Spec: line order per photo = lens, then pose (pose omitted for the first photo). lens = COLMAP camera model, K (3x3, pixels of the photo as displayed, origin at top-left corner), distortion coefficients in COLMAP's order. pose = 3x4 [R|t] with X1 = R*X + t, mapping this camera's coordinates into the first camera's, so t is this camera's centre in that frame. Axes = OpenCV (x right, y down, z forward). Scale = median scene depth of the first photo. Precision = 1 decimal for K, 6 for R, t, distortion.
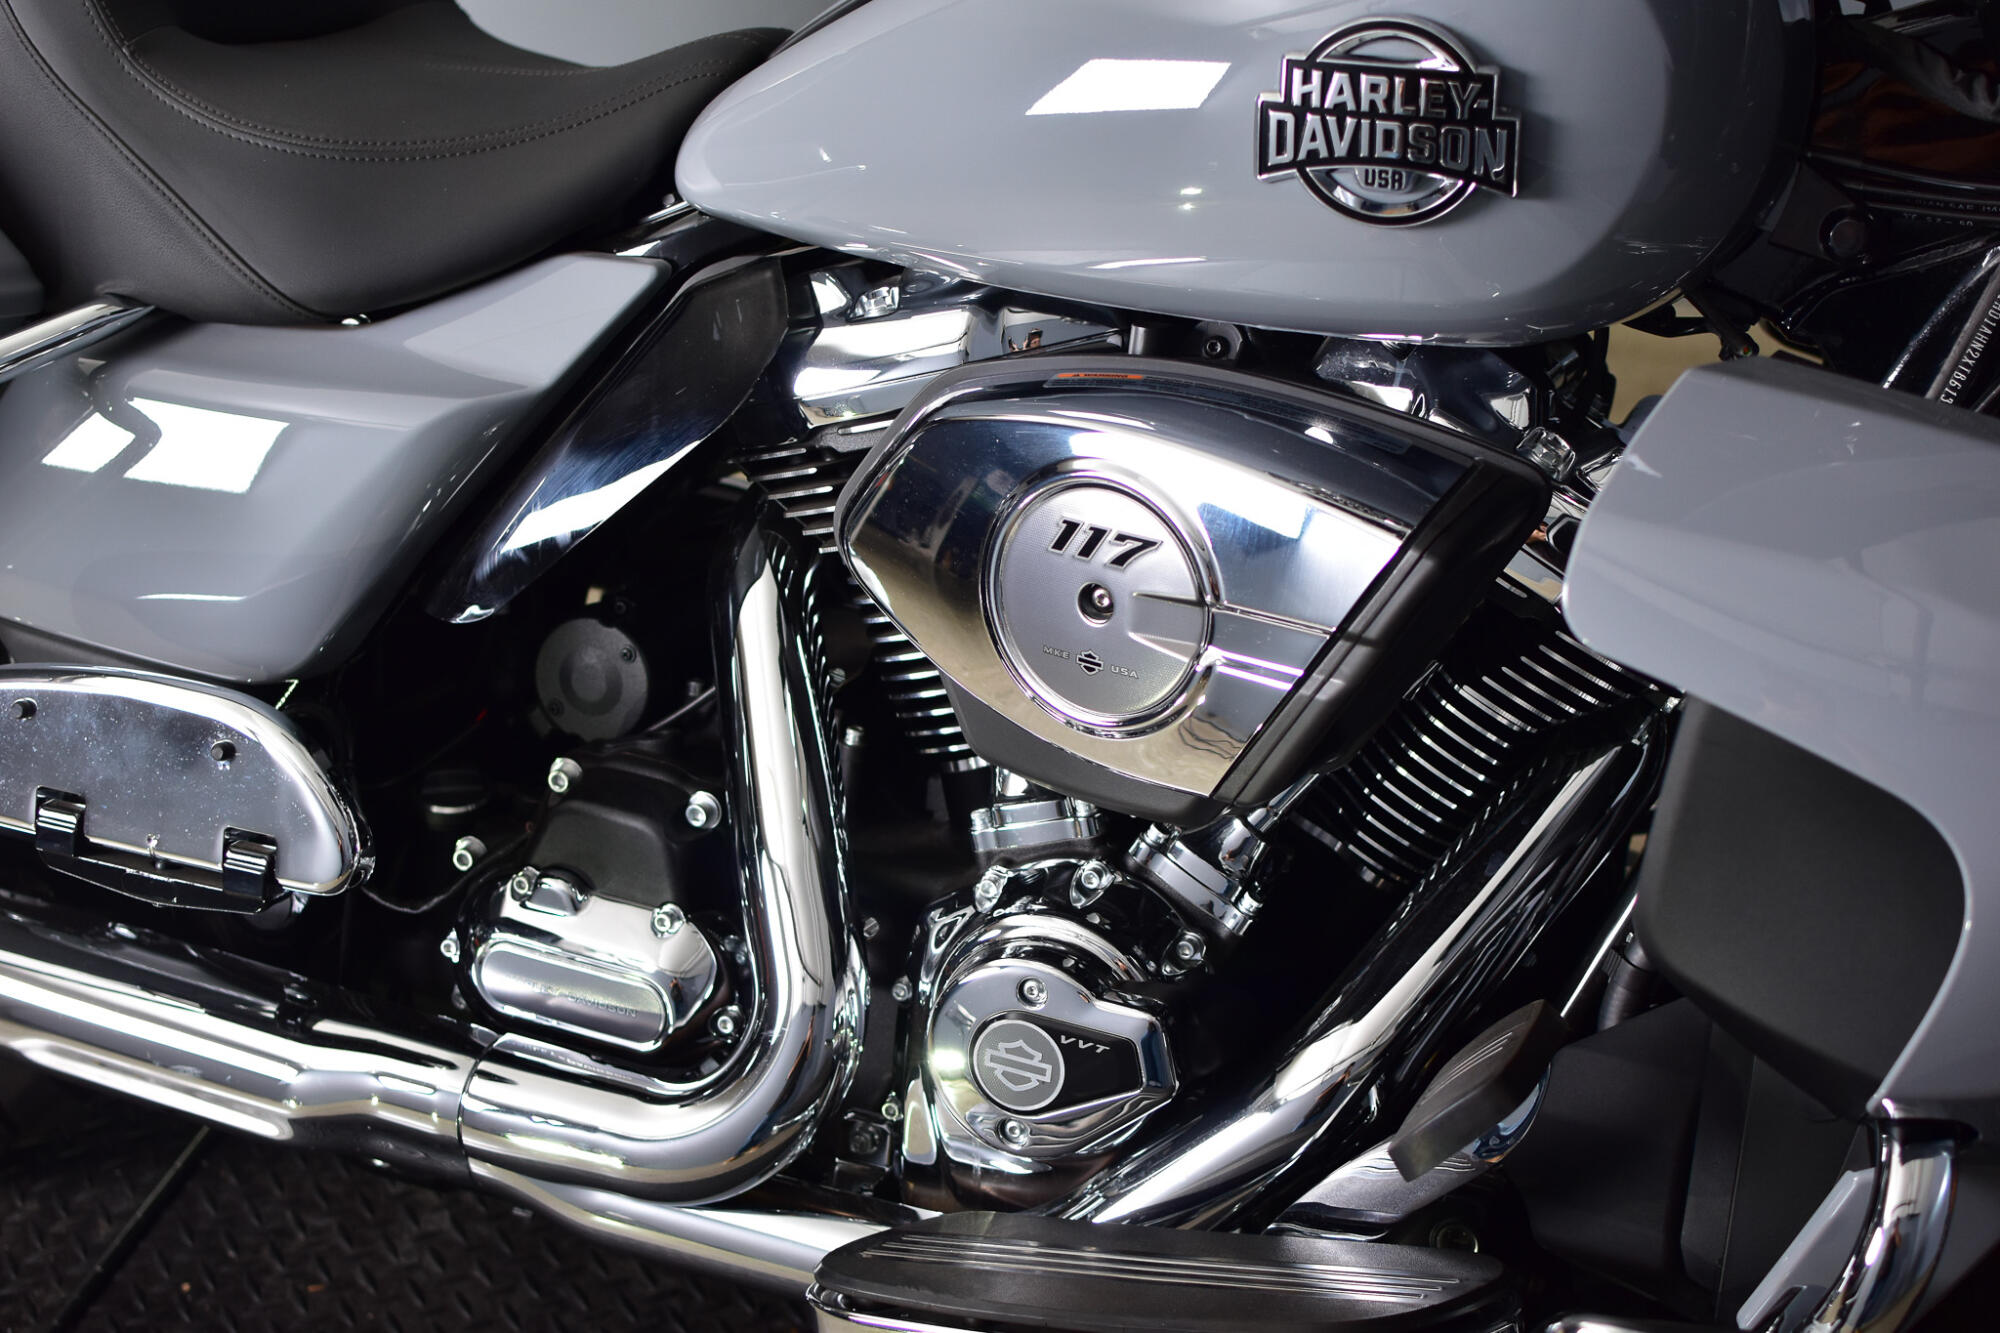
lens RADIAL K [[2858.4, 0, 1000.0], [0, 2858.4, 666.5], [0, 0, 1]] dist [-0.017719, -0.021356]
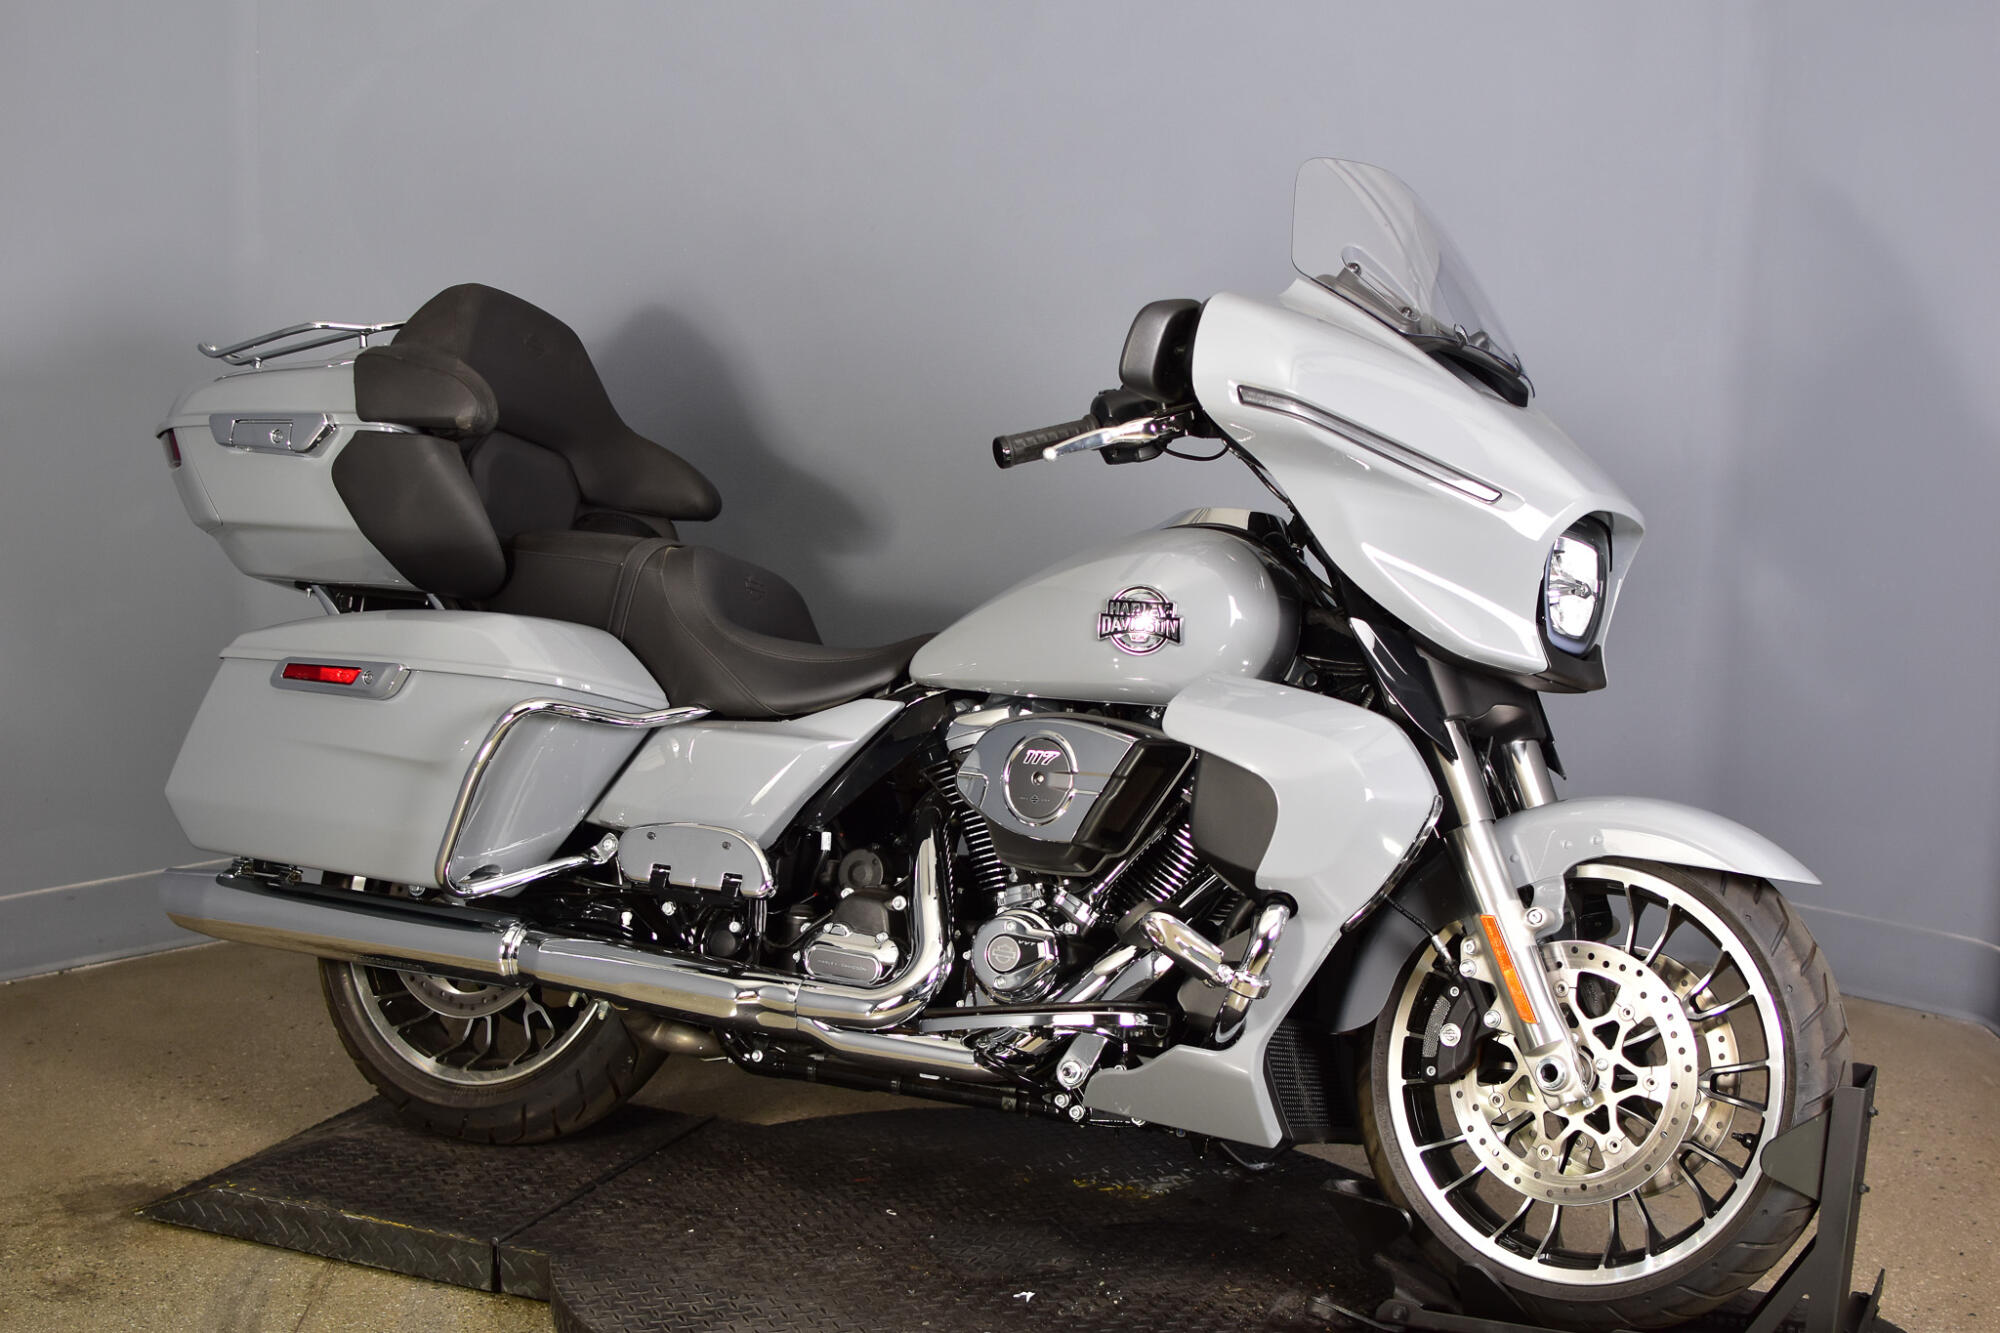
lens RADIAL K [[2858.4, 0, 1000.0], [0, 2858.4, 666.5], [0, 0, 1]] dist [-0.017719, -0.021356]
pose [[0.992754, 0.023456, -0.117852, 0.291714], [-0.067383, 0.920721, -0.384360, 0.858634], [0.099494, 0.389516, 0.915630, -1.464502]]
